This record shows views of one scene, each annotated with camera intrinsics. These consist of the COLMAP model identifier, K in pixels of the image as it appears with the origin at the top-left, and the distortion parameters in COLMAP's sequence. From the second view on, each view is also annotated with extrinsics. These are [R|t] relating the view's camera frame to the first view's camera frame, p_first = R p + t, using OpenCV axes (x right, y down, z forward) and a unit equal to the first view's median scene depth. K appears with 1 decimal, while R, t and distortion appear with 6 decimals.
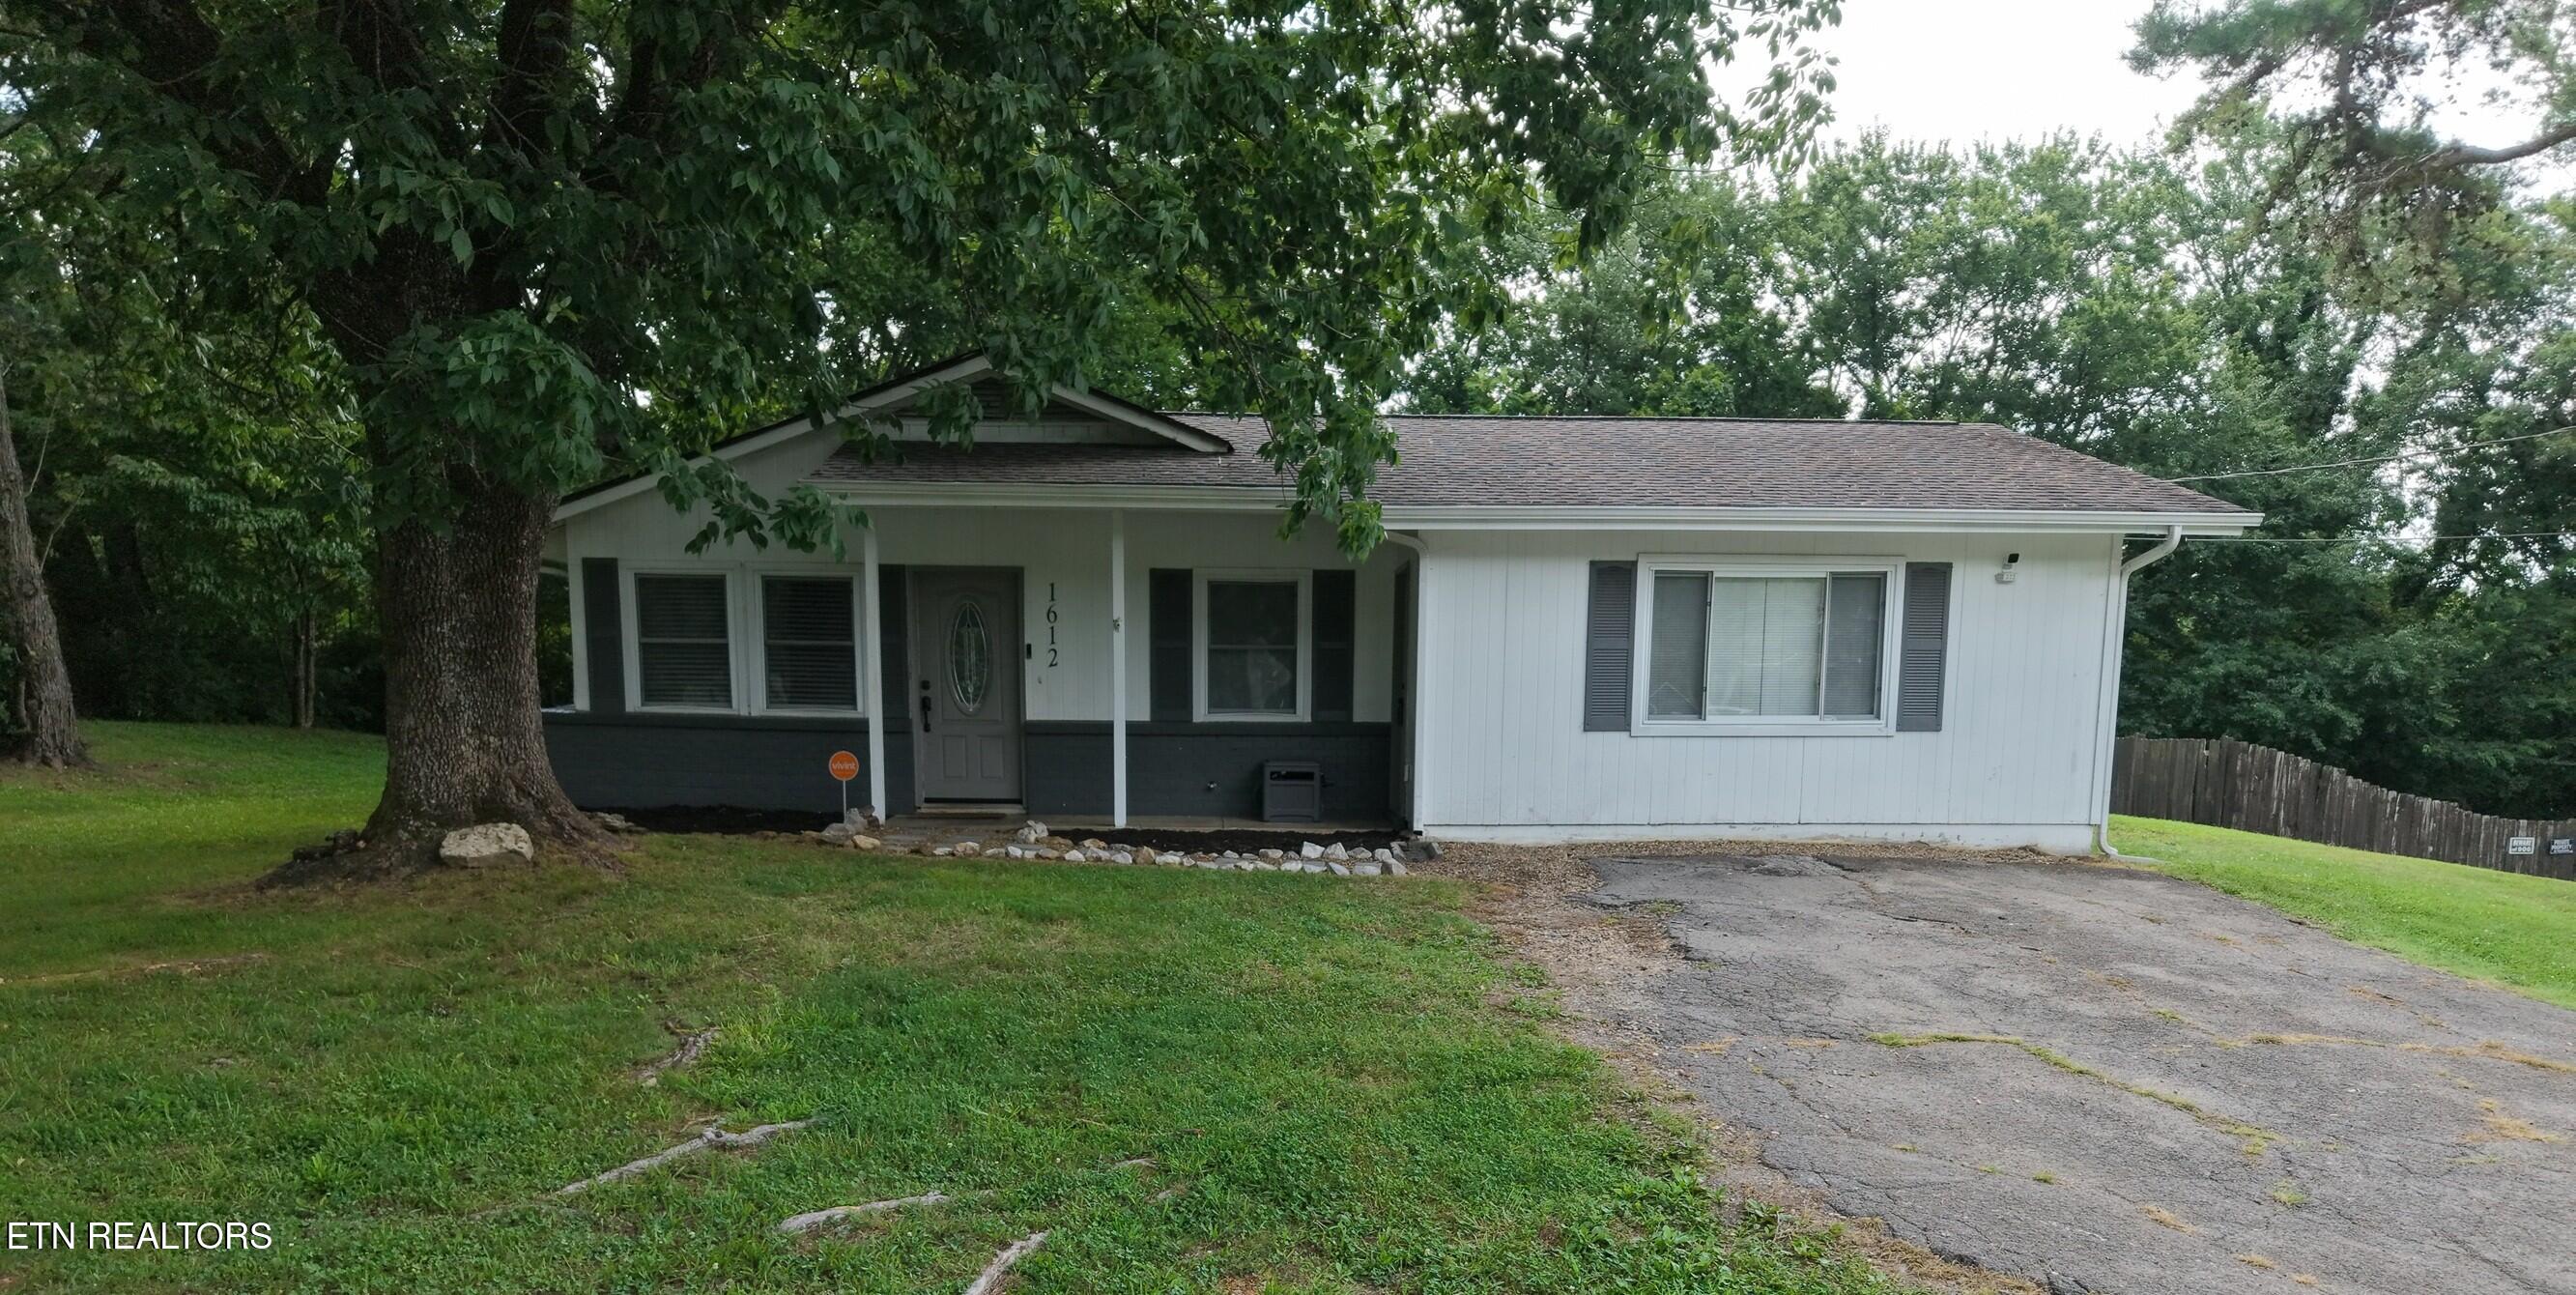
lens RADIAL K [[1725.9, 0, 1280.2], [0, 1725.9, 976.3], [0, 0, 1]] dist [0.029369, -0.023185]
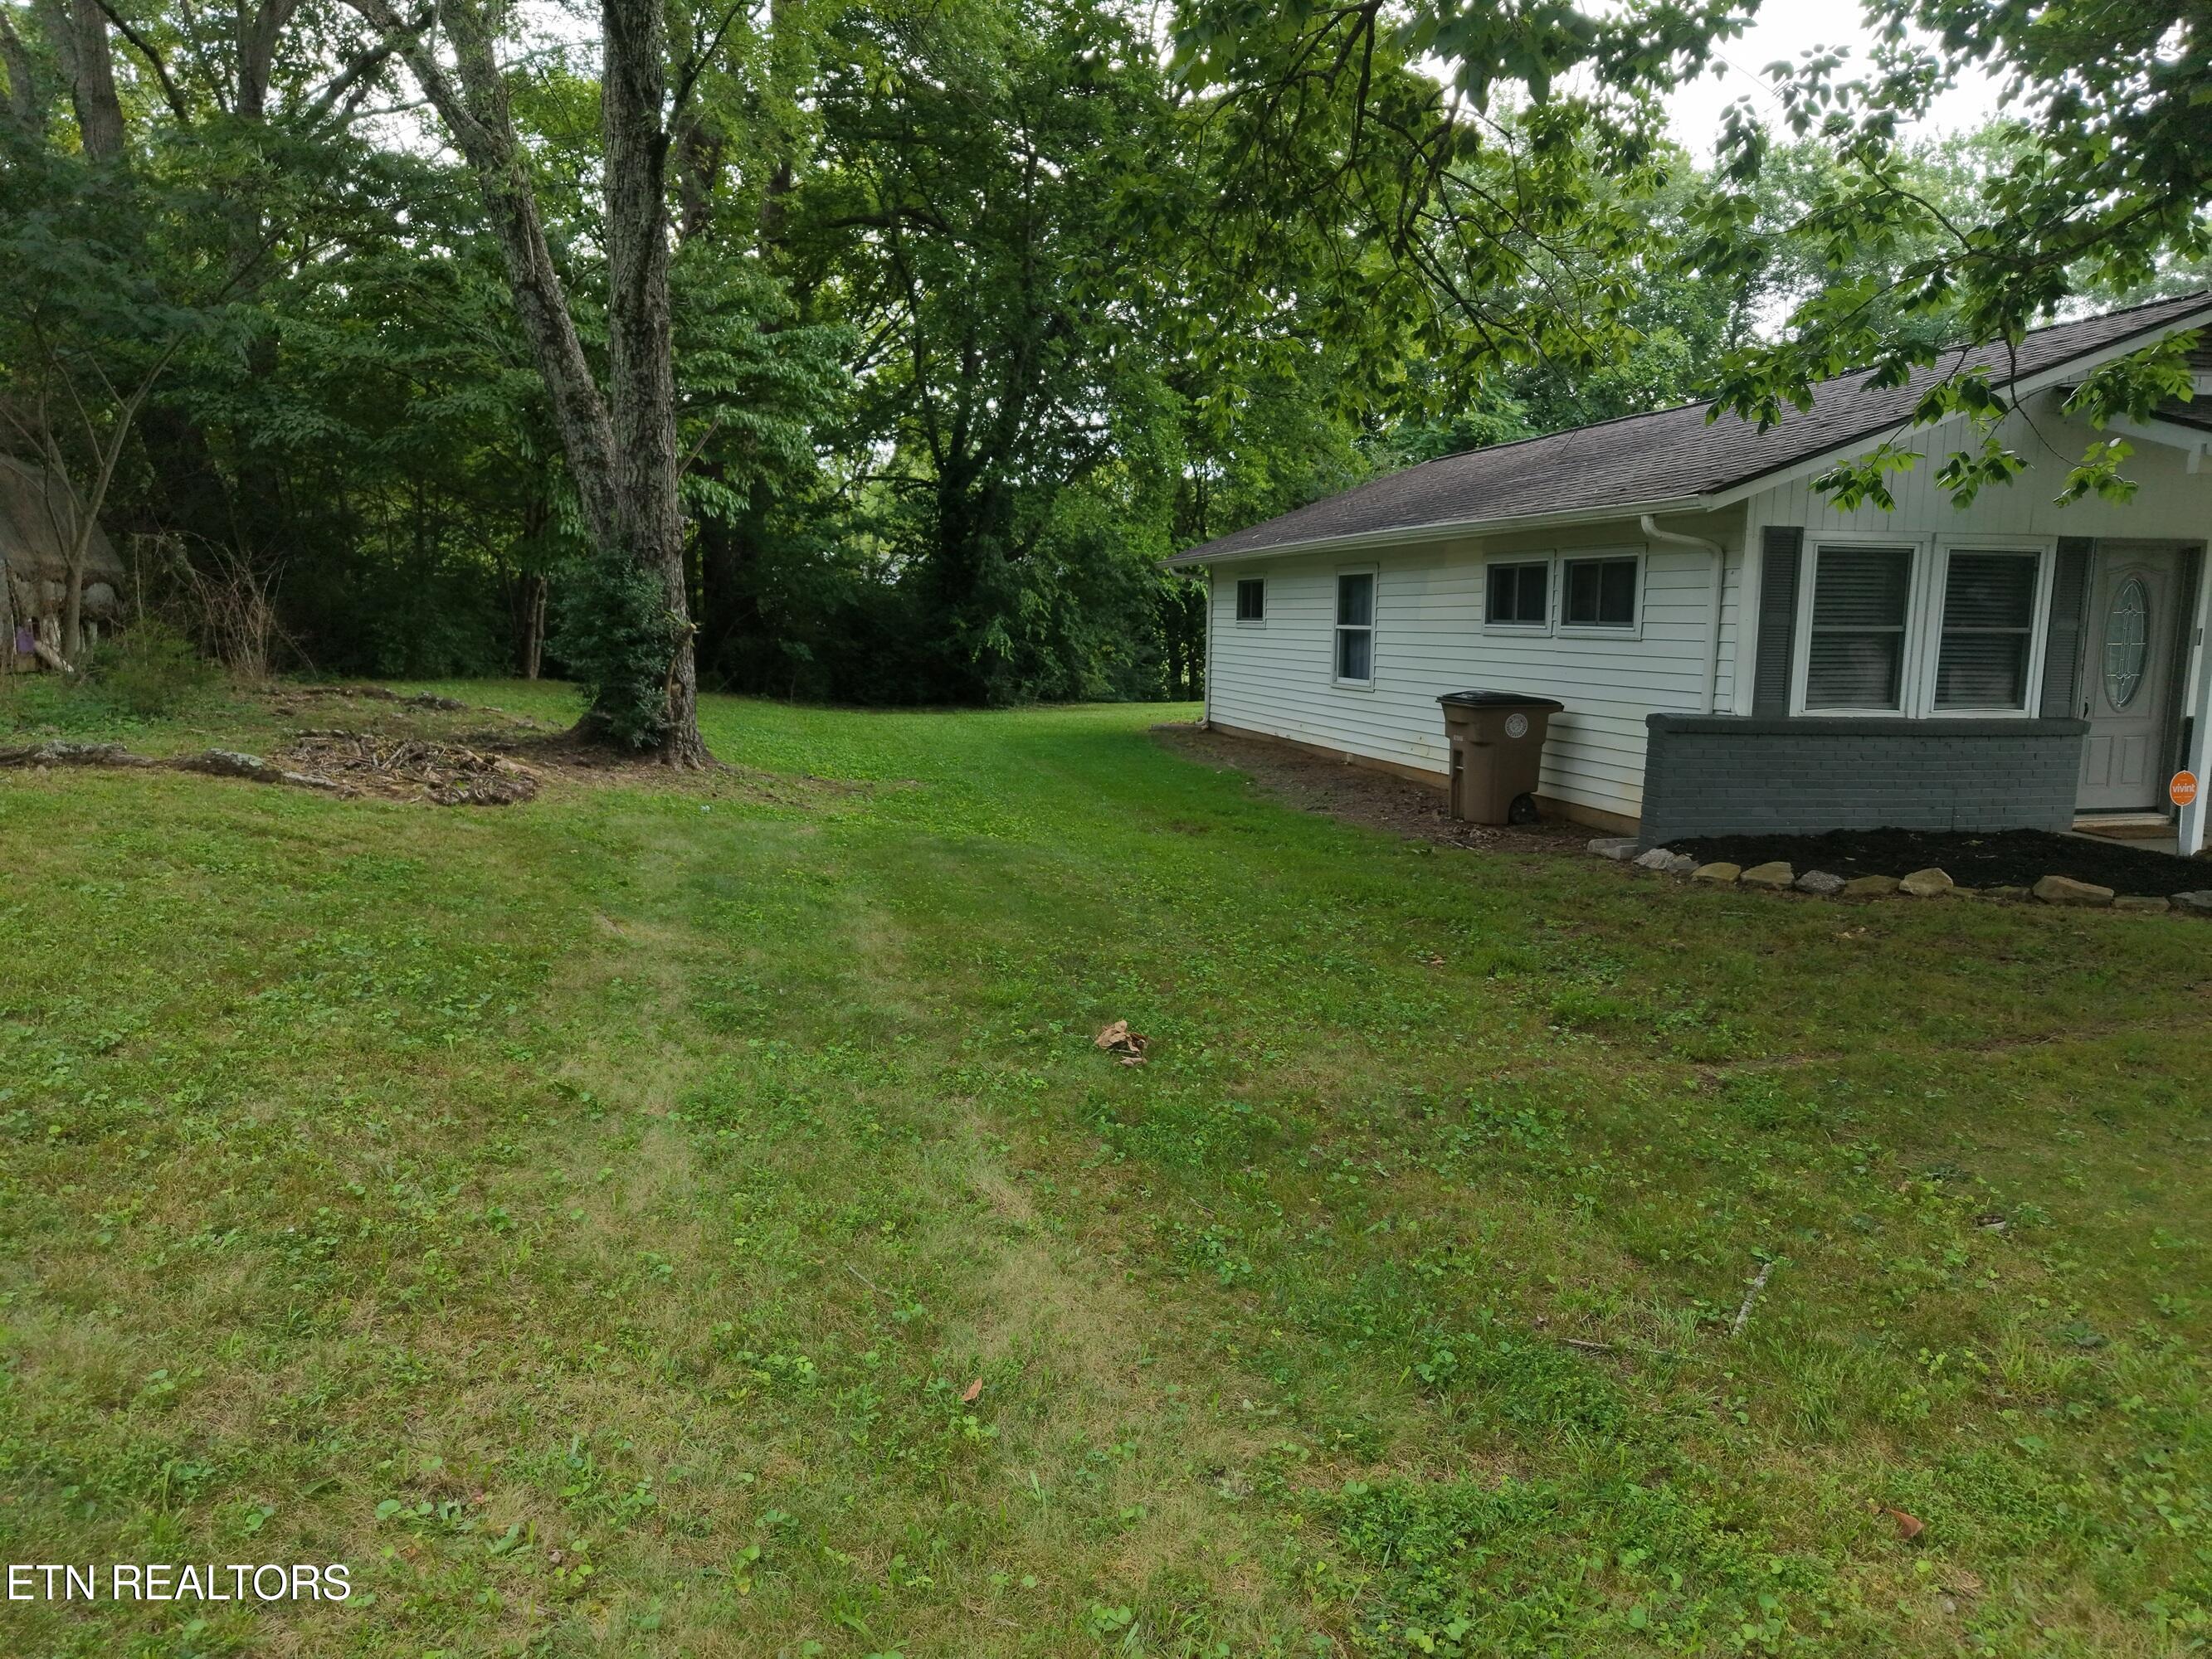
lens RADIAL K [[1481.2, 0, 1125.6], [0, 1481.2, 824.9], [0, 0, 1]] dist [0.030220, -0.028974]
pose [[0.981850, -0.029369, 0.187369, -0.838165], [0.029895, 0.999553, 0.000019, -0.114792], [-0.187286, 0.005583, 0.982290, 0.385791]]
